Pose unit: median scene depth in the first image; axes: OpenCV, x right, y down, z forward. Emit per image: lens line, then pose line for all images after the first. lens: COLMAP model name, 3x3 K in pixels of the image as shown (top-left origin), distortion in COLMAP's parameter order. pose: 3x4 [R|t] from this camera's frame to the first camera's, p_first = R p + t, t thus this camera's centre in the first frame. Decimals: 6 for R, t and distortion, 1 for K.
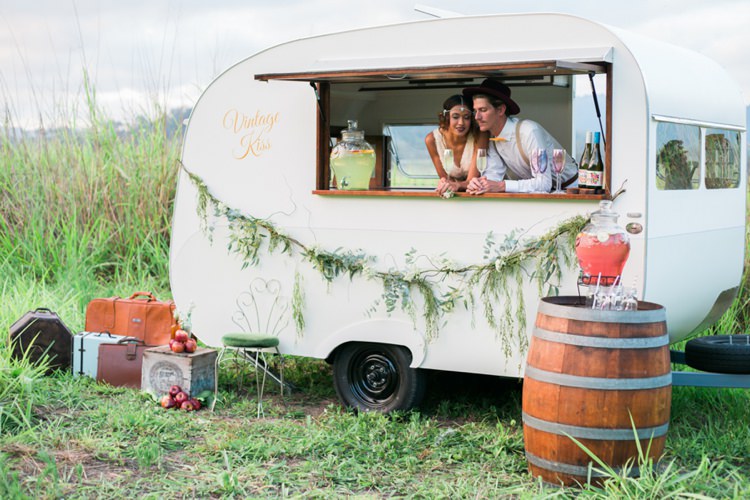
lens RADIAL K [[1223.2, 0, 375.0], [0, 1223.2, 250.0], [0, 0, 1]] dist [-0.117306, 0.055316]
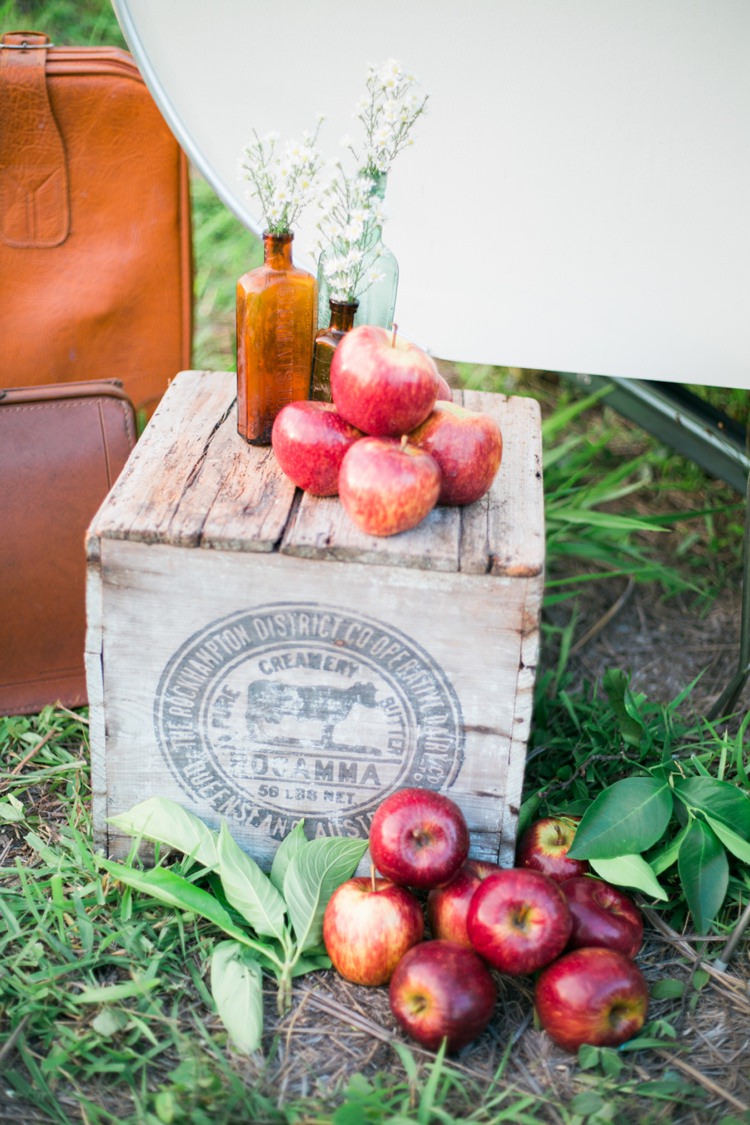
lens RADIAL K [[1569.8, 0, 375.0], [0, 1569.8, 562.5], [0, 0, 1]] dist [-0.084582, -0.014056]
pose [[0.964872, -0.134217, 0.225851, -0.205526], [0.027908, 0.907156, 0.419869, 0.022252], [-0.261235, -0.398817, 0.879034, 0.889120]]
